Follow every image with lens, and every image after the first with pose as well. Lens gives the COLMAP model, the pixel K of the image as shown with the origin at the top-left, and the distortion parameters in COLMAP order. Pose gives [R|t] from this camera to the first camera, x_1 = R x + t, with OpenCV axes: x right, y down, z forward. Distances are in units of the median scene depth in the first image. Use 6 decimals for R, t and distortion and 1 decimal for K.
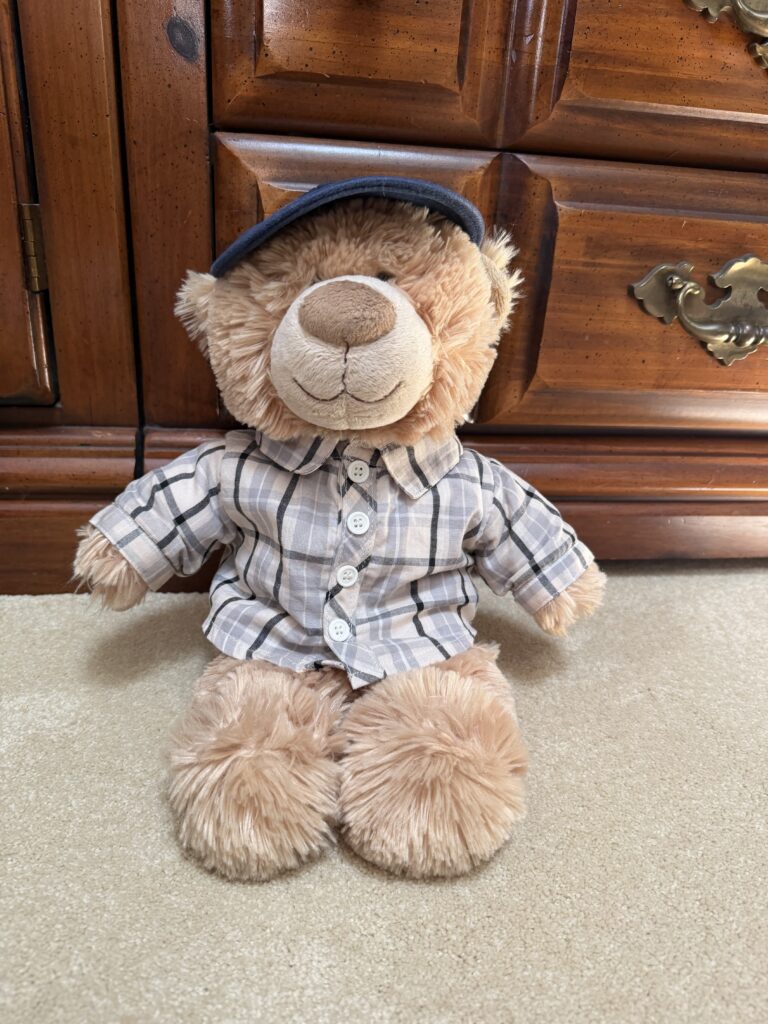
lens RADIAL K [[720.3, 0, 374.9], [0, 720.3, 493.3], [0, 0, 1]] dist [-0.031619, 0.004446]
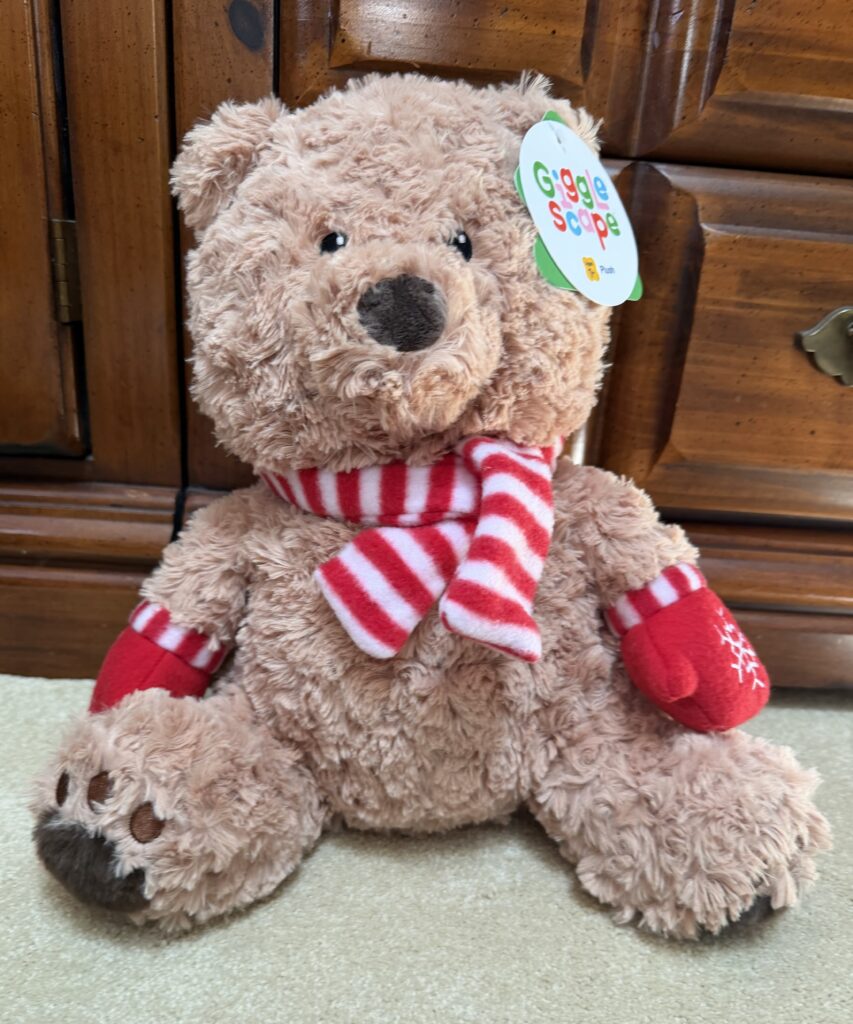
lens RADIAL K [[828.7, 0, 418.1], [0, 828.7, 564.3], [0, 0, 1]] dist [-0.040998, 0.014333]
pose [[0.991632, 0.055524, -0.116549, 0.069319], [-0.057384, 0.998272, -0.012658, -0.007090], [0.115645, 0.019240, 0.993104, 0.081523]]
